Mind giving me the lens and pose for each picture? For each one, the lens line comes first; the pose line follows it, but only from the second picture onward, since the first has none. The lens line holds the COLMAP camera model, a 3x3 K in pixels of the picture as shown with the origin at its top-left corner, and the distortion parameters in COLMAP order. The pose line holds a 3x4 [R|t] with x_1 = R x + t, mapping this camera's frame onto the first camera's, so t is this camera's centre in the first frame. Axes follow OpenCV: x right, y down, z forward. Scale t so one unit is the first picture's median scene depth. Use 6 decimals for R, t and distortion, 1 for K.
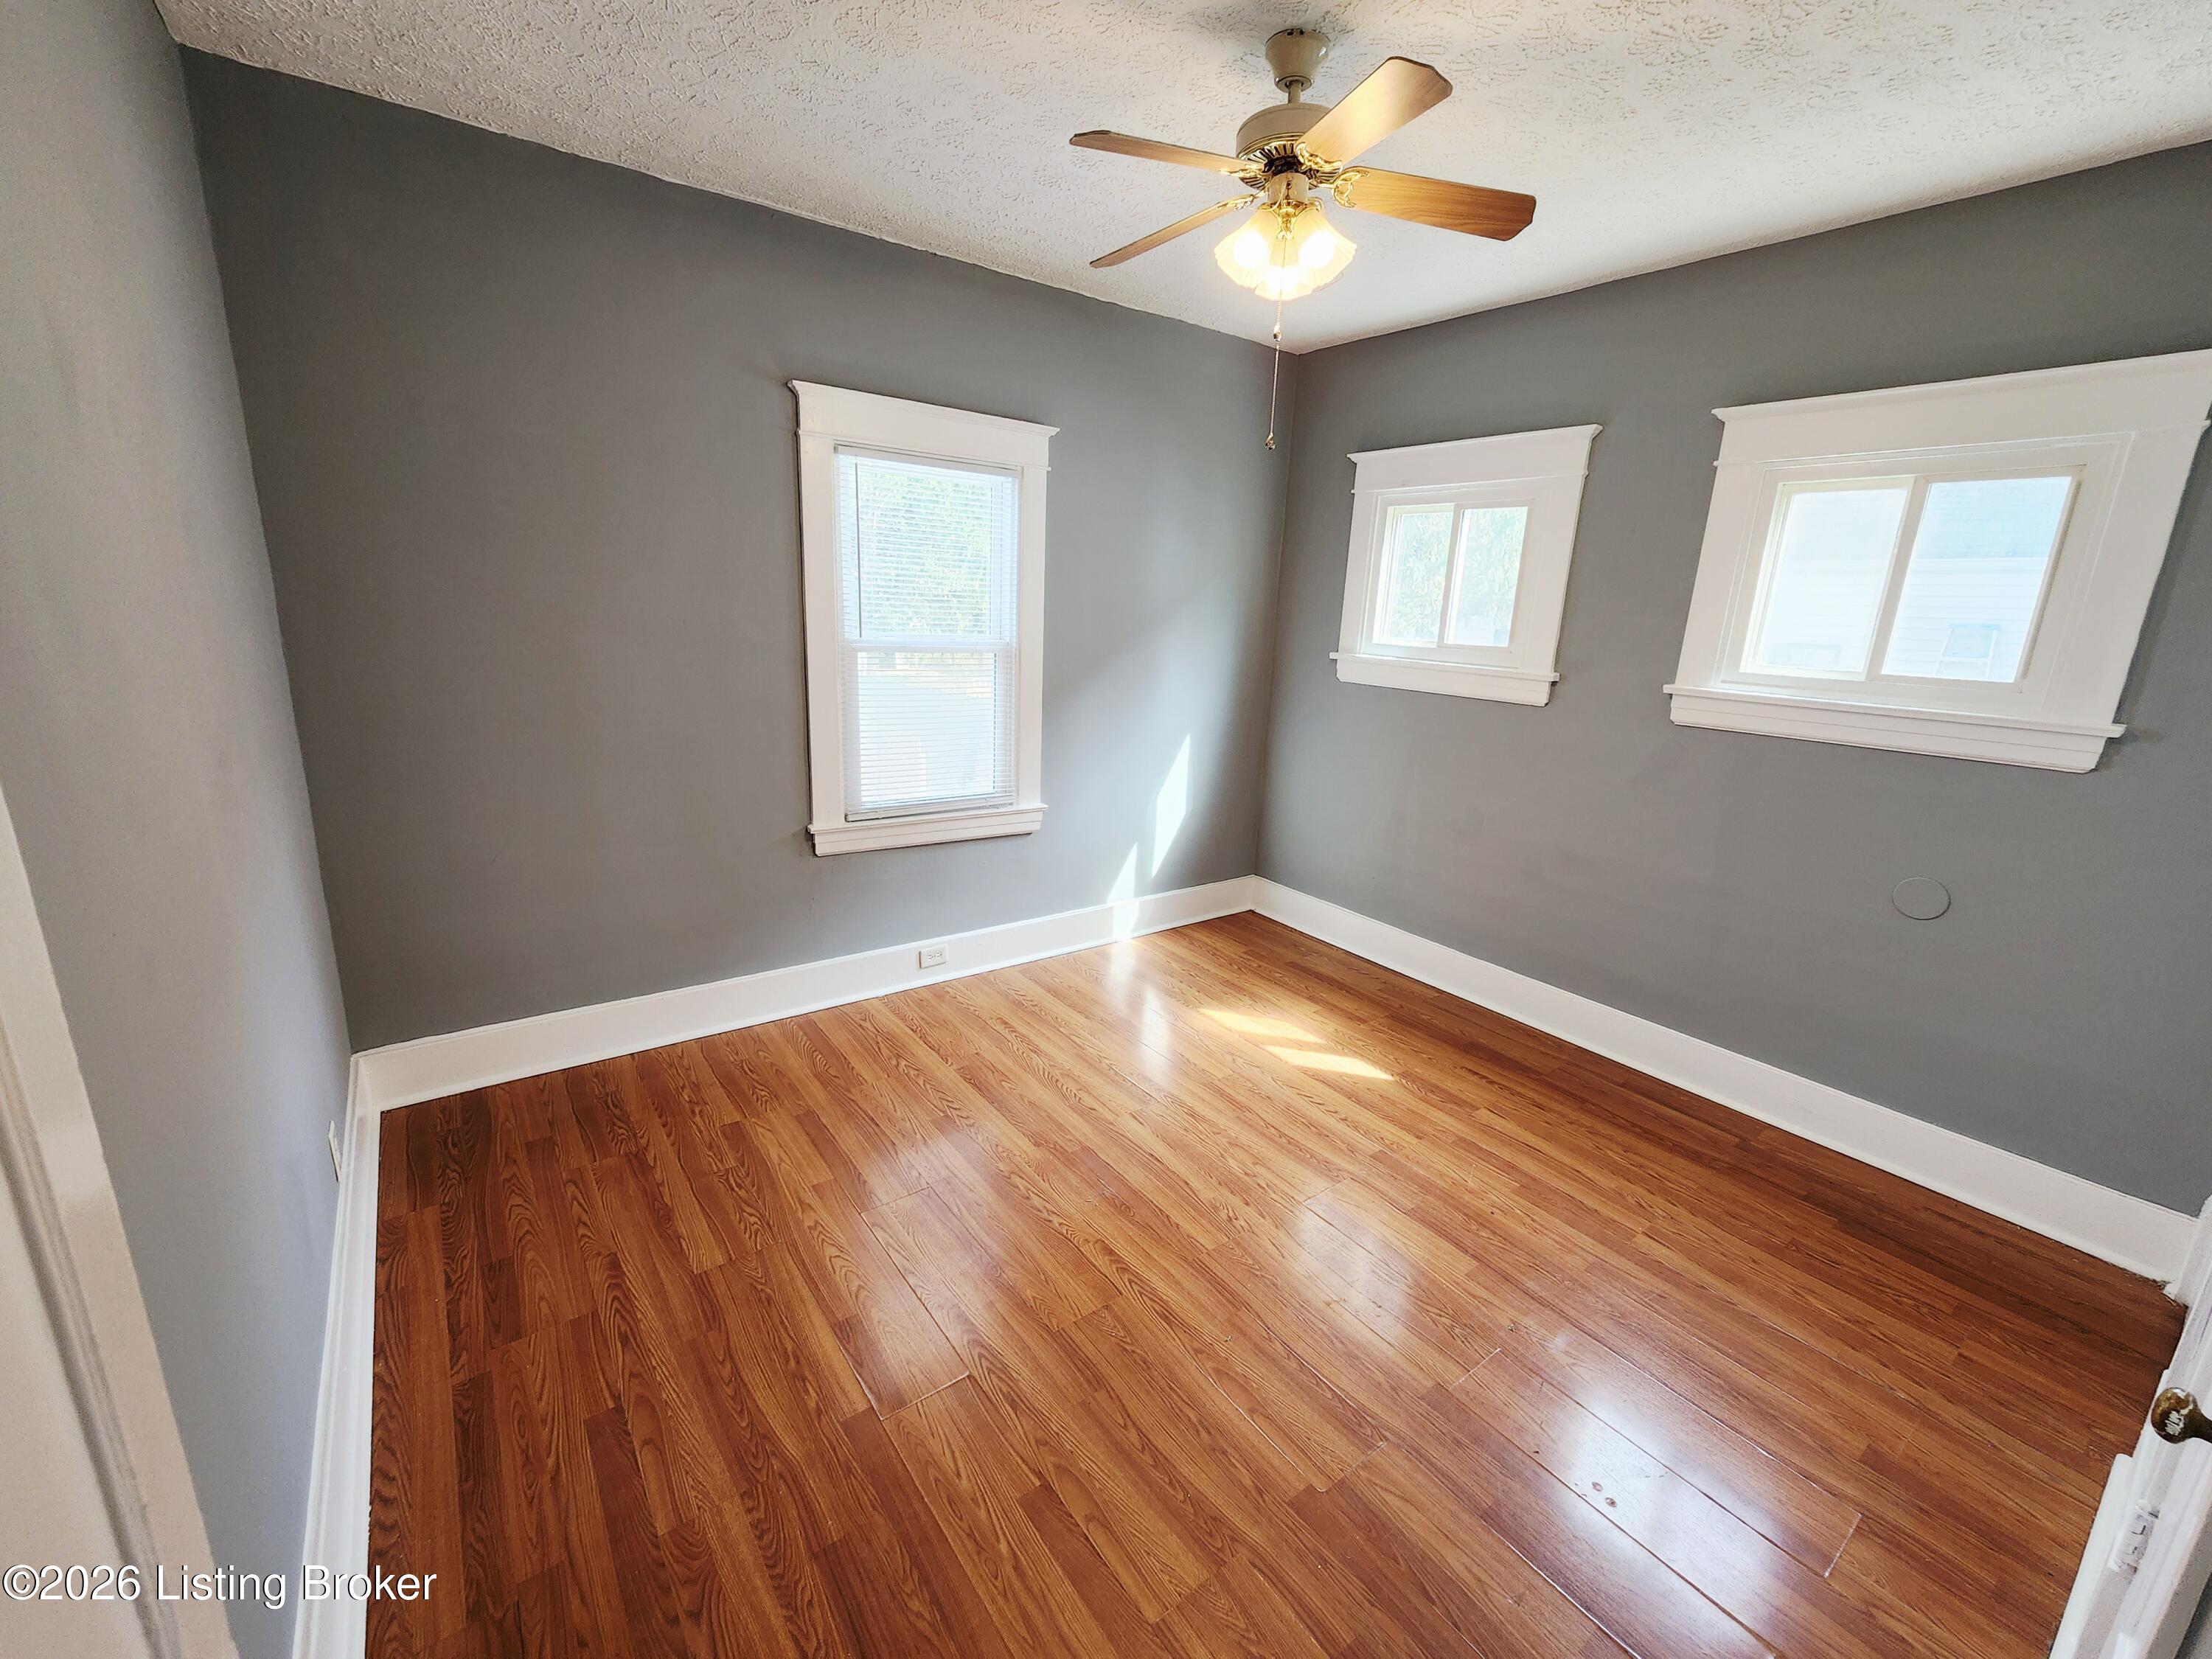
lens RADIAL K [[914.3, 0, 1111.8], [0, 914.3, 817.9], [0, 0, 1]] dist [0.000060, 0.000576]
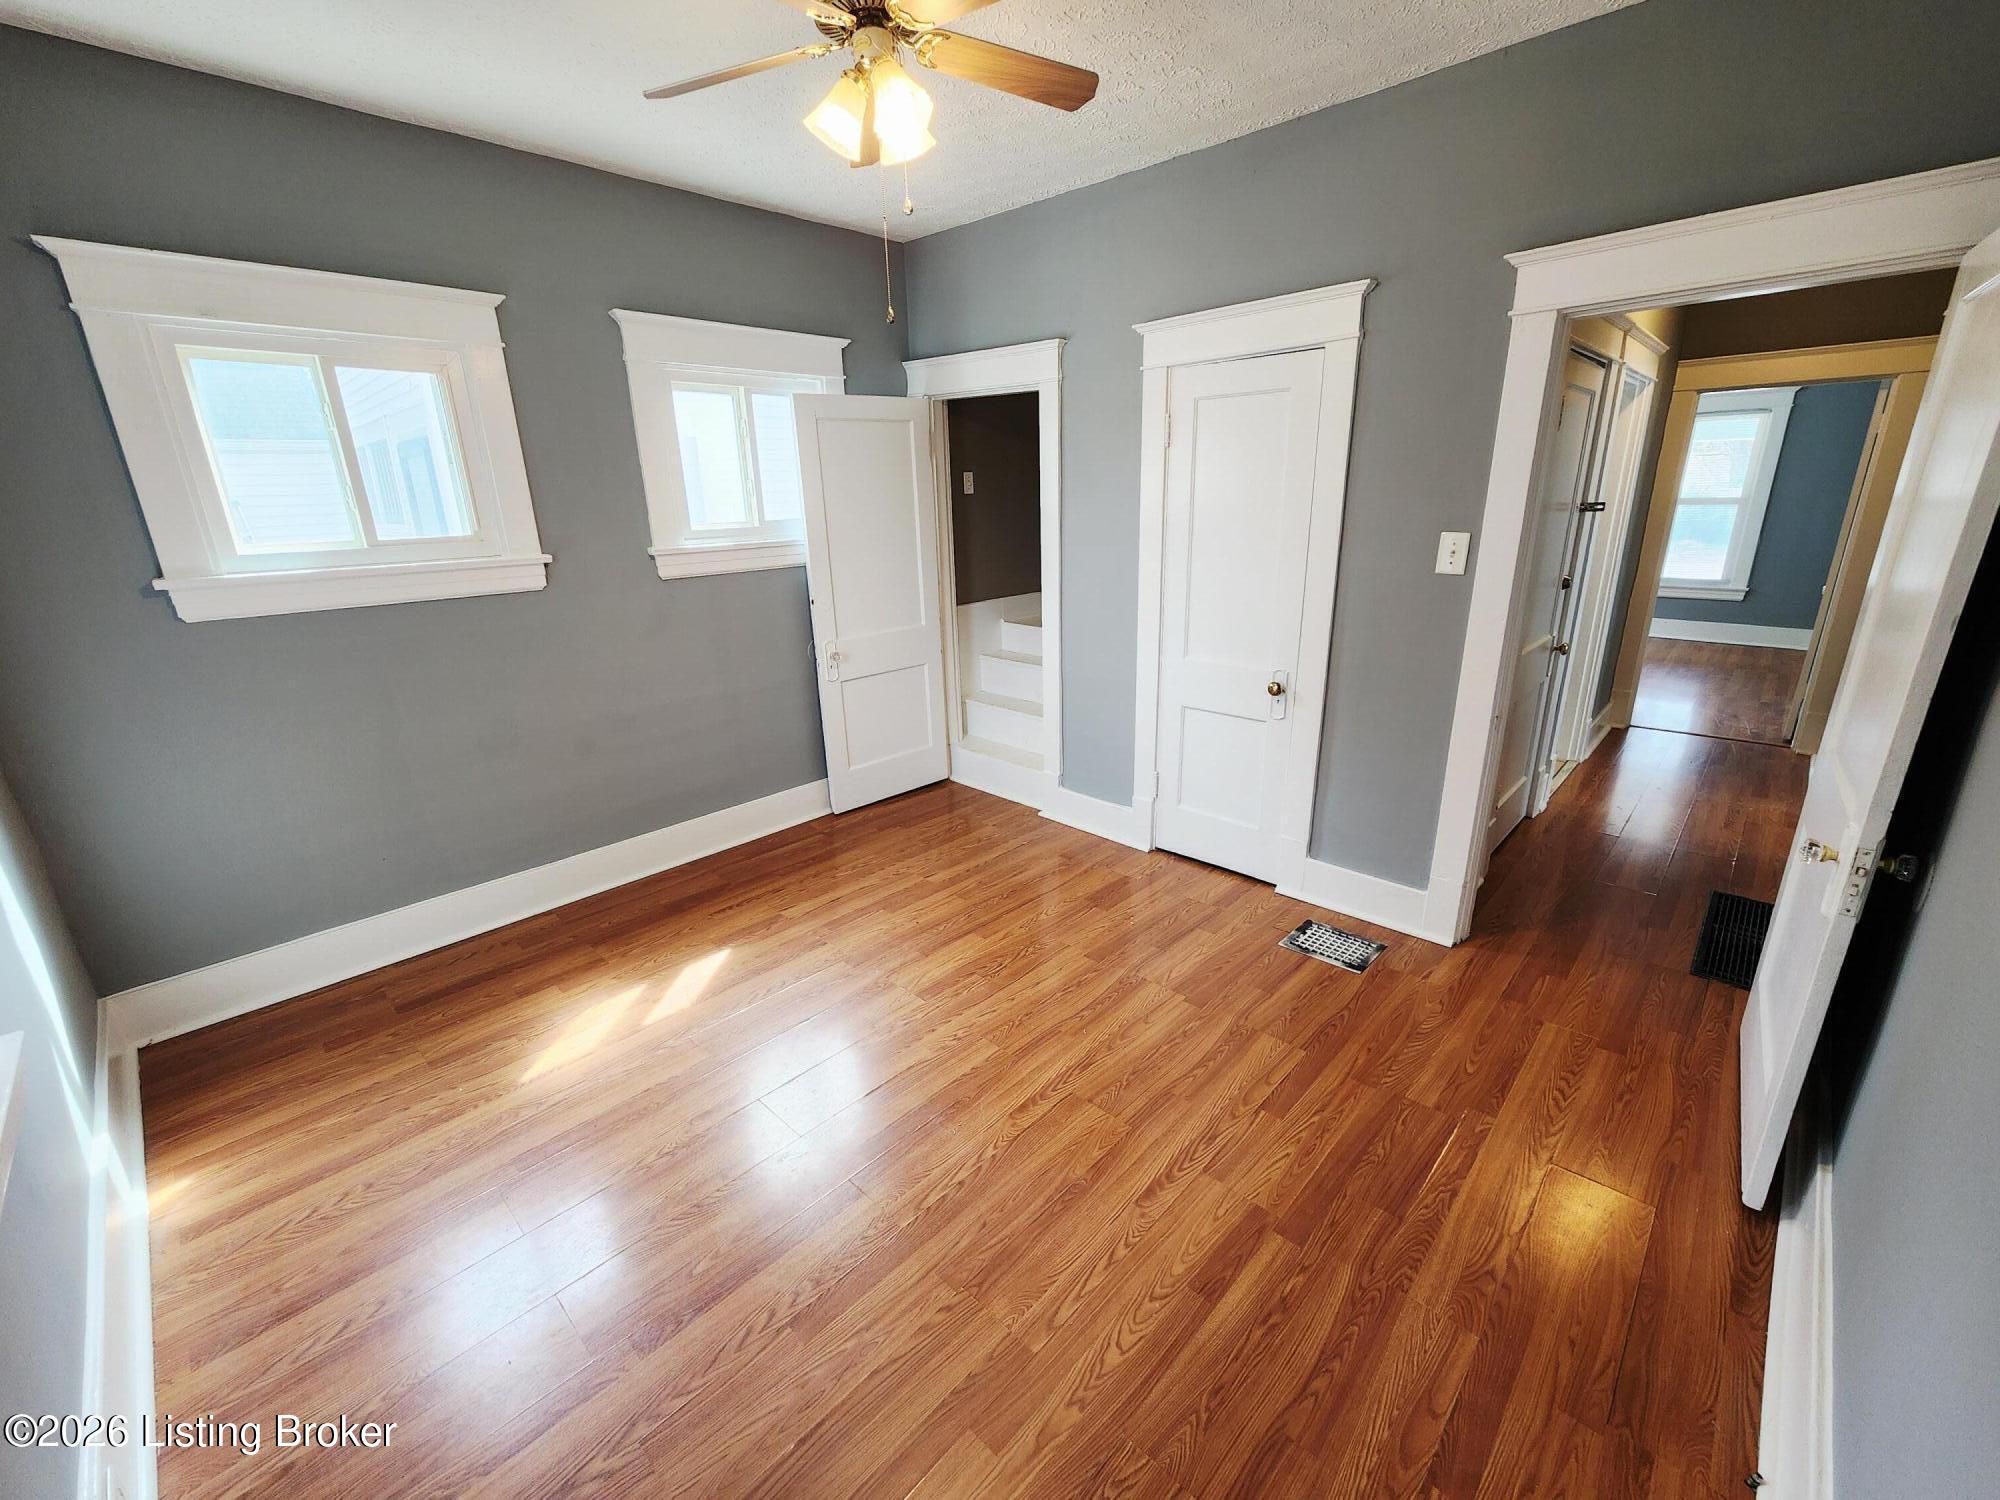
lens RADIAL K [[826.7, 0, 987.1], [0, 826.7, 761.7], [0, 0, 1]] dist [0.000060, 0.000576]
pose [[-0.160316, -0.342707, 0.925662, -0.712631], [0.253552, 0.892026, 0.374167, -0.243000], [-0.953944, 0.294689, -0.056112, 0.928471]]
